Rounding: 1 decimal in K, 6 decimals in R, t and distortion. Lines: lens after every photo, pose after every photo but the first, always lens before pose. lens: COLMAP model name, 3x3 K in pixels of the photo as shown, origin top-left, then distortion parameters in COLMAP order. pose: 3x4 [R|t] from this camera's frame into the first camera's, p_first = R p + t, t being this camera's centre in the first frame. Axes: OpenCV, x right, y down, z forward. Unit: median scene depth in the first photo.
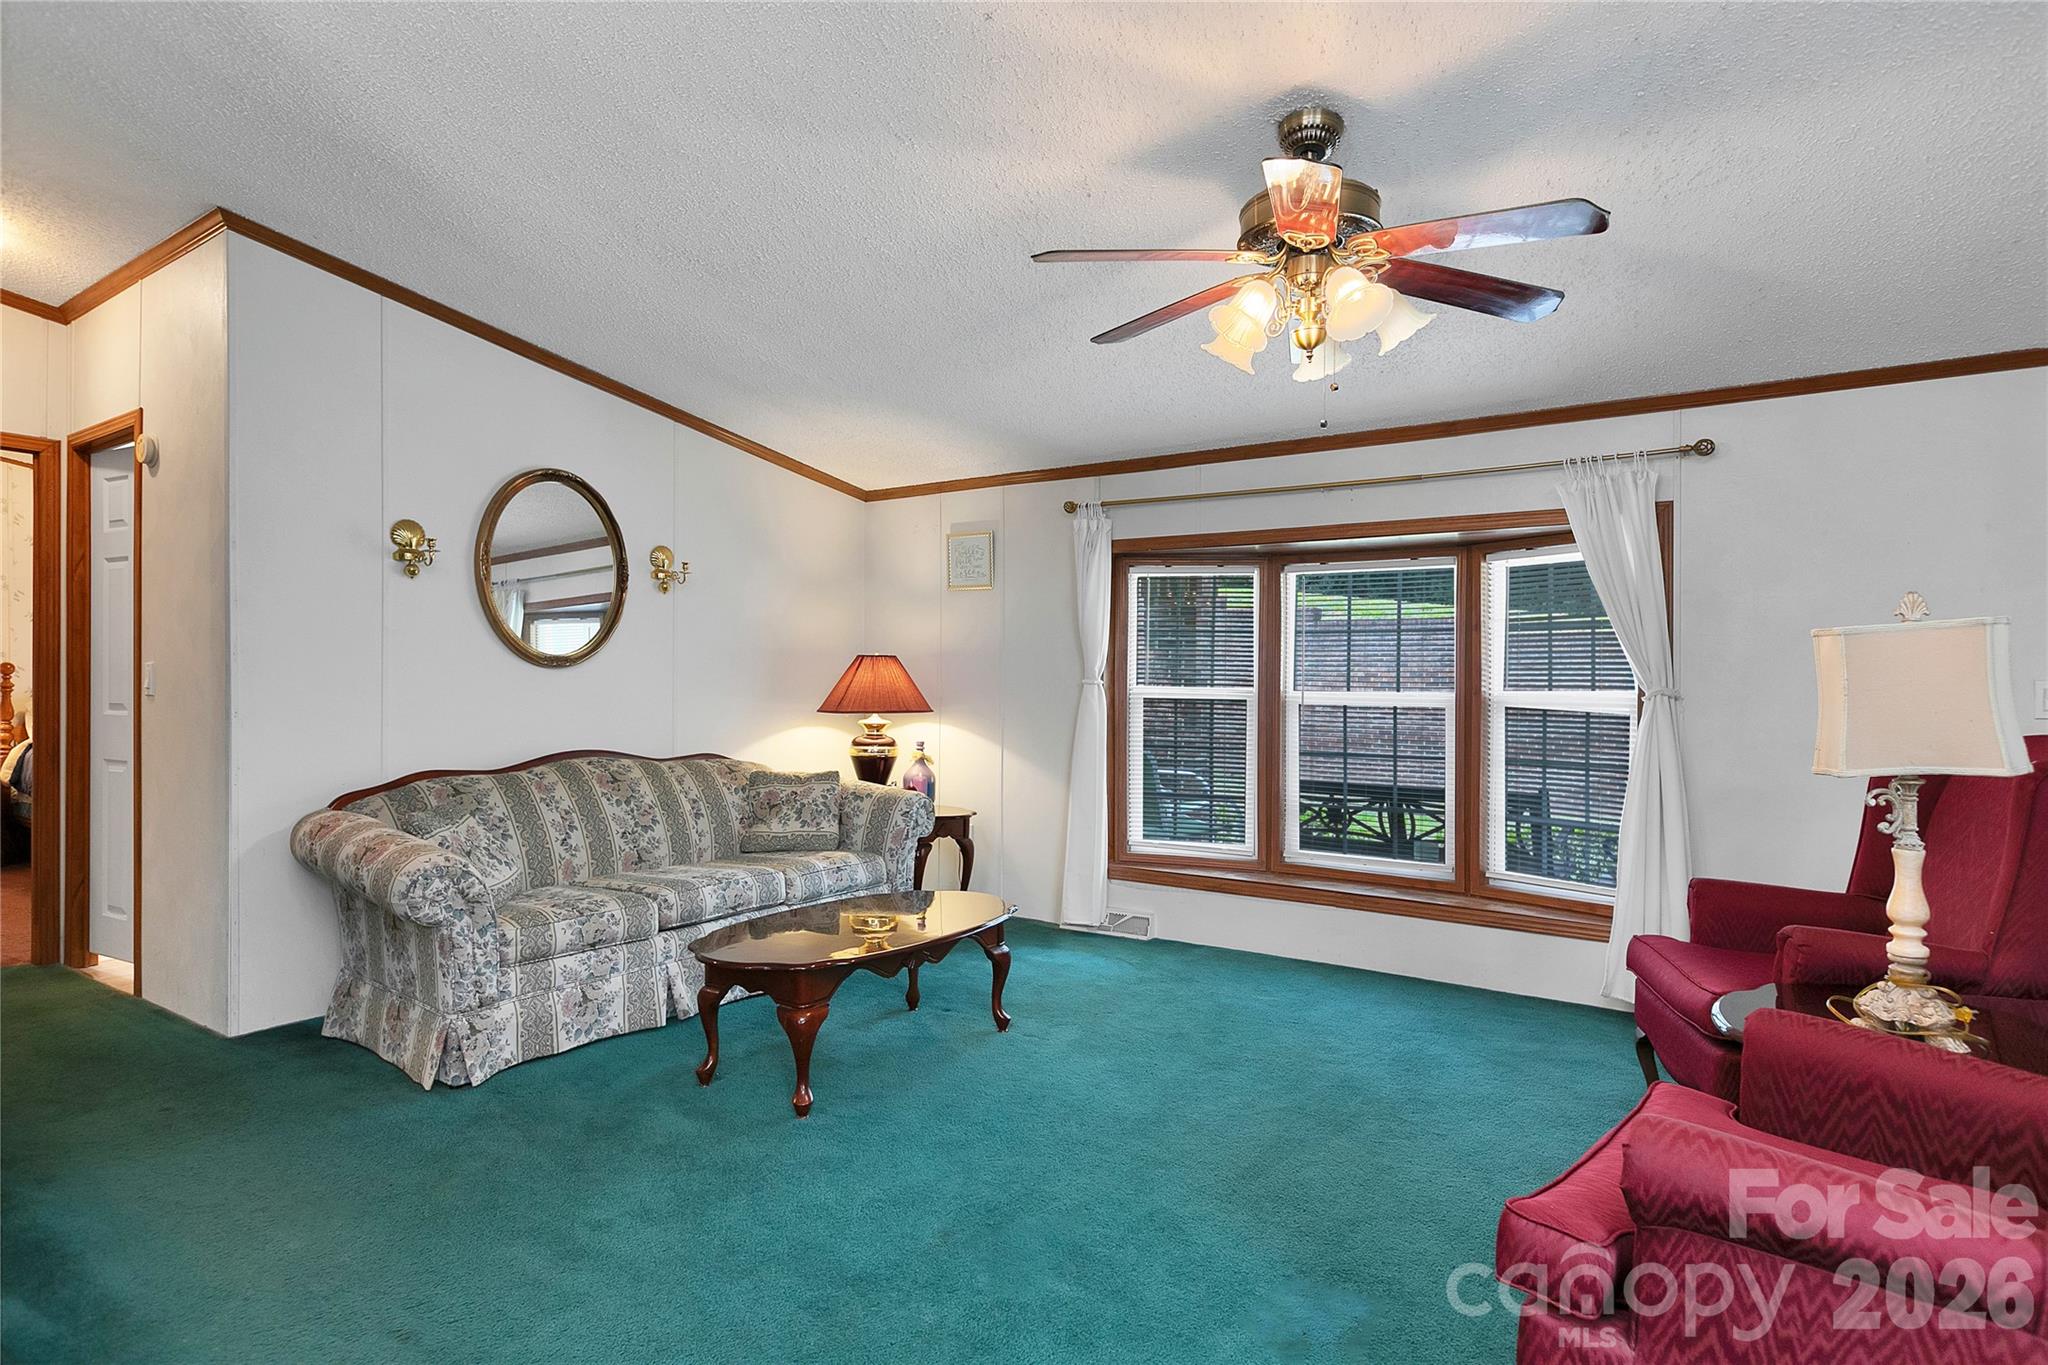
lens RADIAL K [[1000.3, 0, 970.0], [0, 1000.3, 683.3], [0, 0, 1]] dist [0.004269, 0.000706]
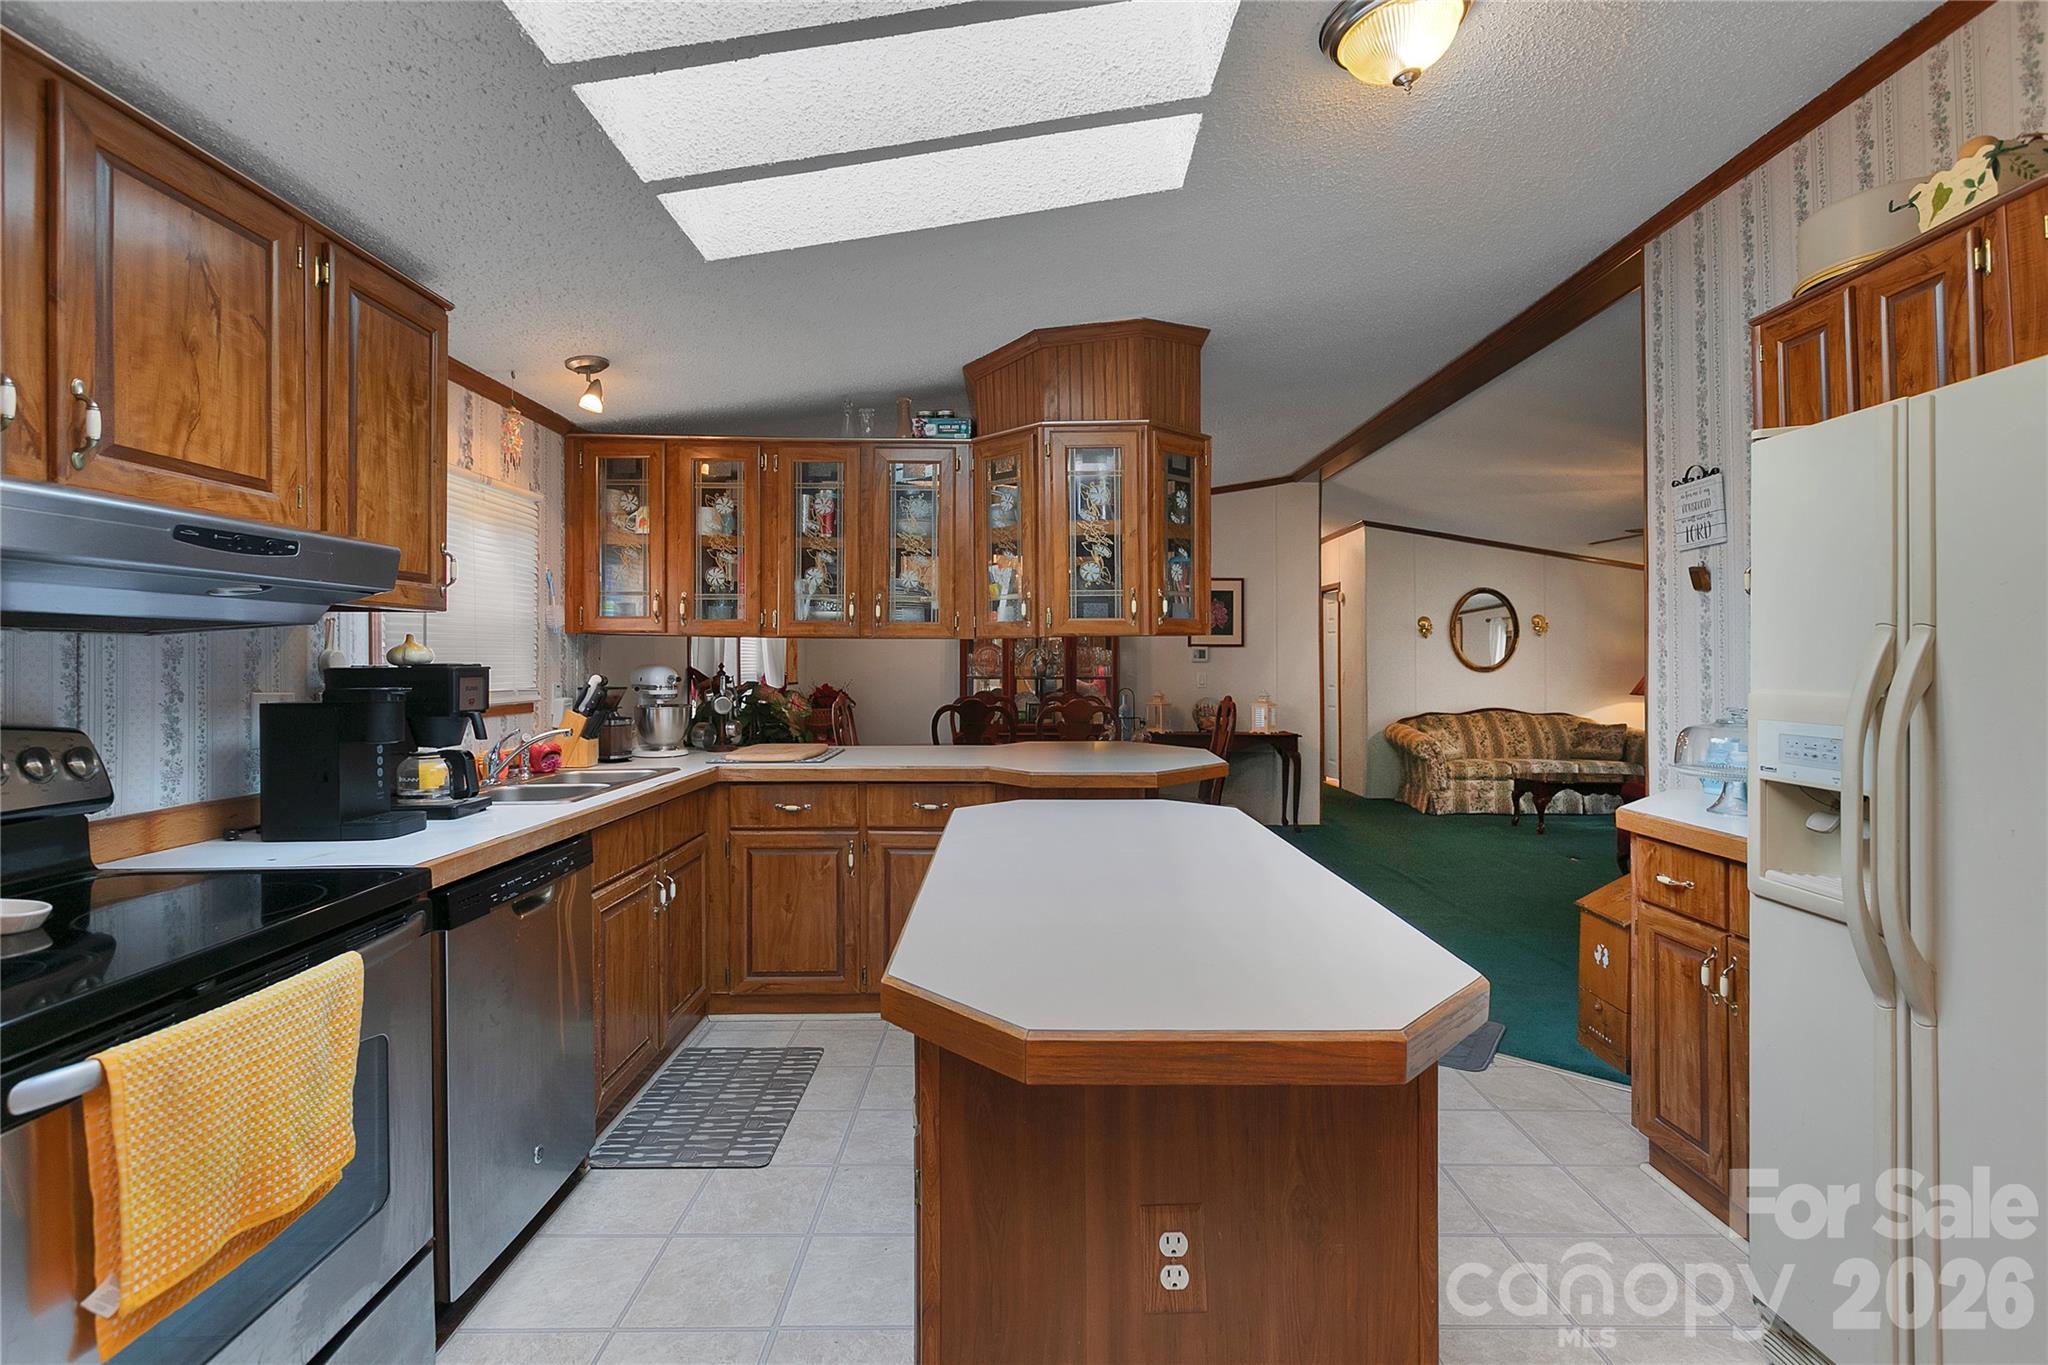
lens RADIAL K [[968.2, 0, 1029.3], [0, 968.2, 657.2], [0, 0, 1]] dist [-0.003276, -0.002802]
pose [[0.568324, -0.010153, -0.822743, 0.883460], [0.001742, 0.999936, -0.011136, -0.027933], [0.822803, 0.004895, 0.568305, -1.217806]]
